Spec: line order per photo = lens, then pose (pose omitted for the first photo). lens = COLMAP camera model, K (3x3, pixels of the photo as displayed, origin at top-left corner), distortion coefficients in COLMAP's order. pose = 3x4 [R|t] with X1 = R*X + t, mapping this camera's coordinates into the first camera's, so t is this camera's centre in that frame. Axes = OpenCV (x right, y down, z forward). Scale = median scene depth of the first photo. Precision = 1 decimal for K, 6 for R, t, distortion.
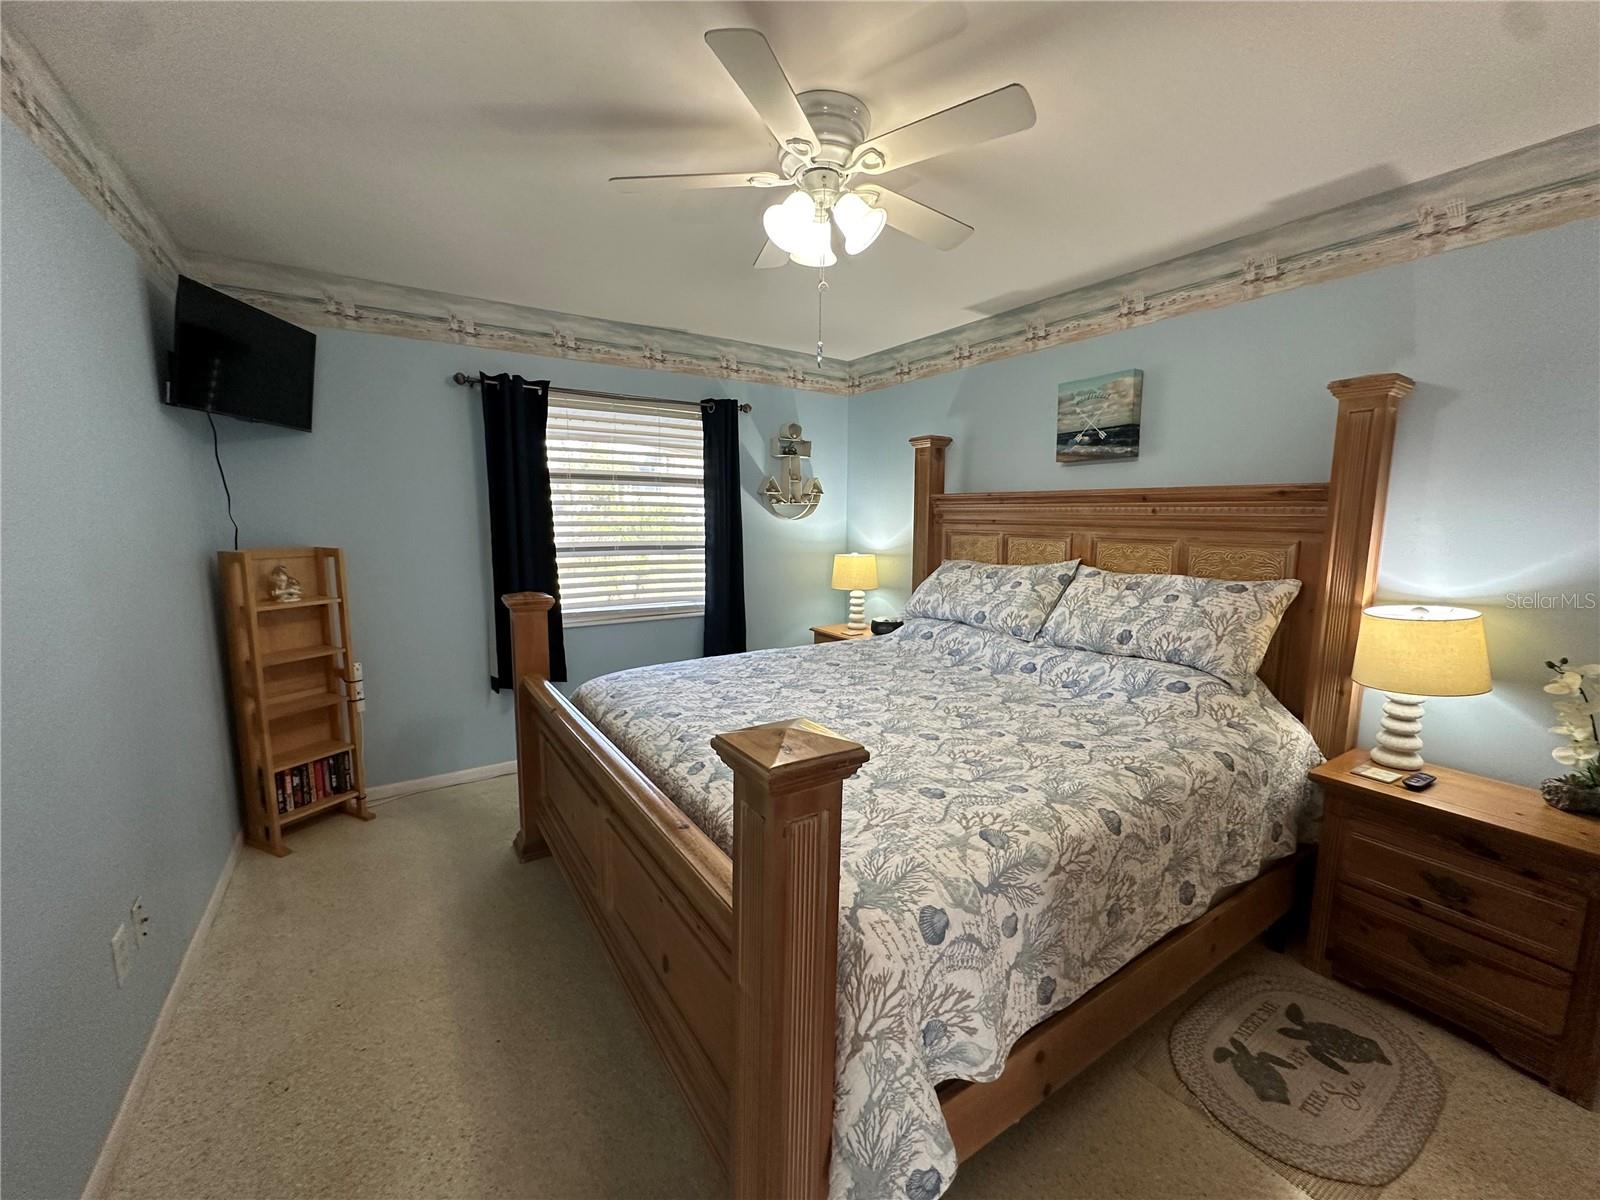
lens RADIAL K [[638.7, 0, 799.1], [0, 638.7, 599.2], [0, 0, 1]] dist [-0.005445, 0.001302]
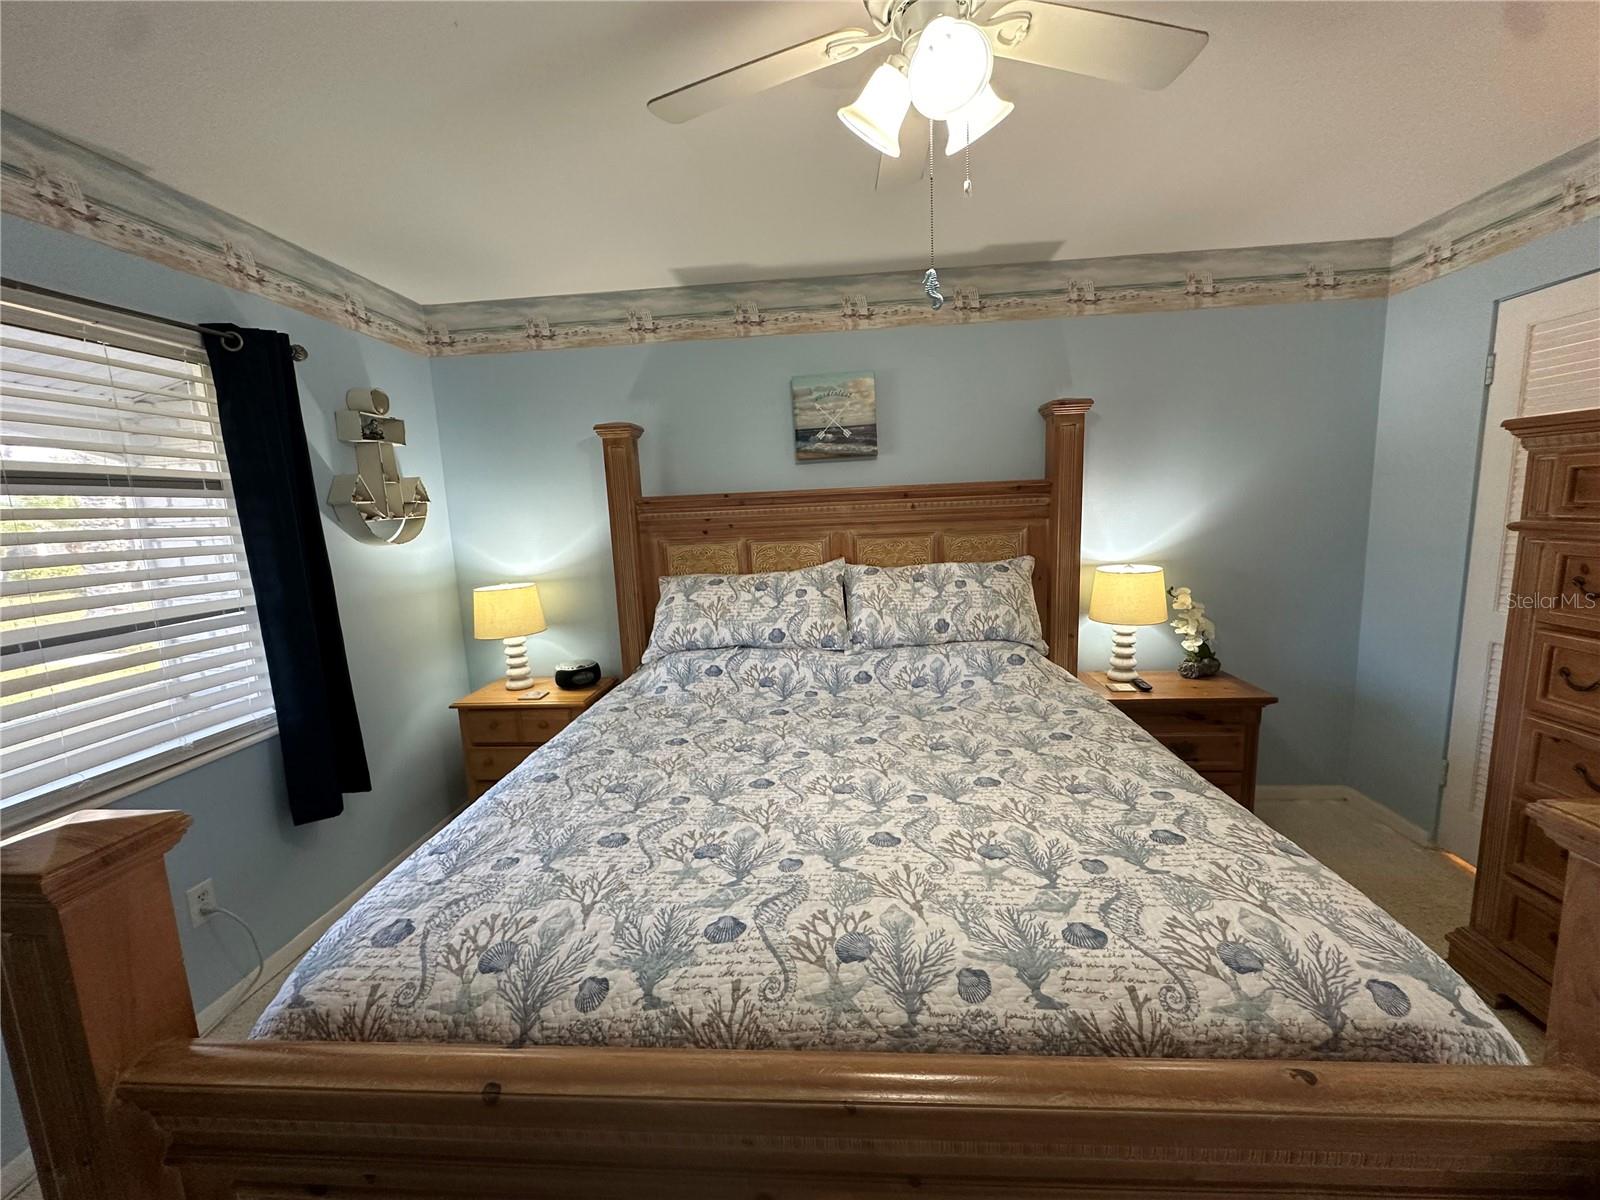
lens RADIAL K [[638.7, 0, 802.0], [0, 638.7, 600.5], [0, 0, 1]] dist [-0.005445, 0.001302]
pose [[0.605820, -0.152228, 0.780903, -0.406357], [0.151646, 0.985624, 0.074490, -0.086809], [-0.781016, 0.073293, 0.620195, 0.467809]]
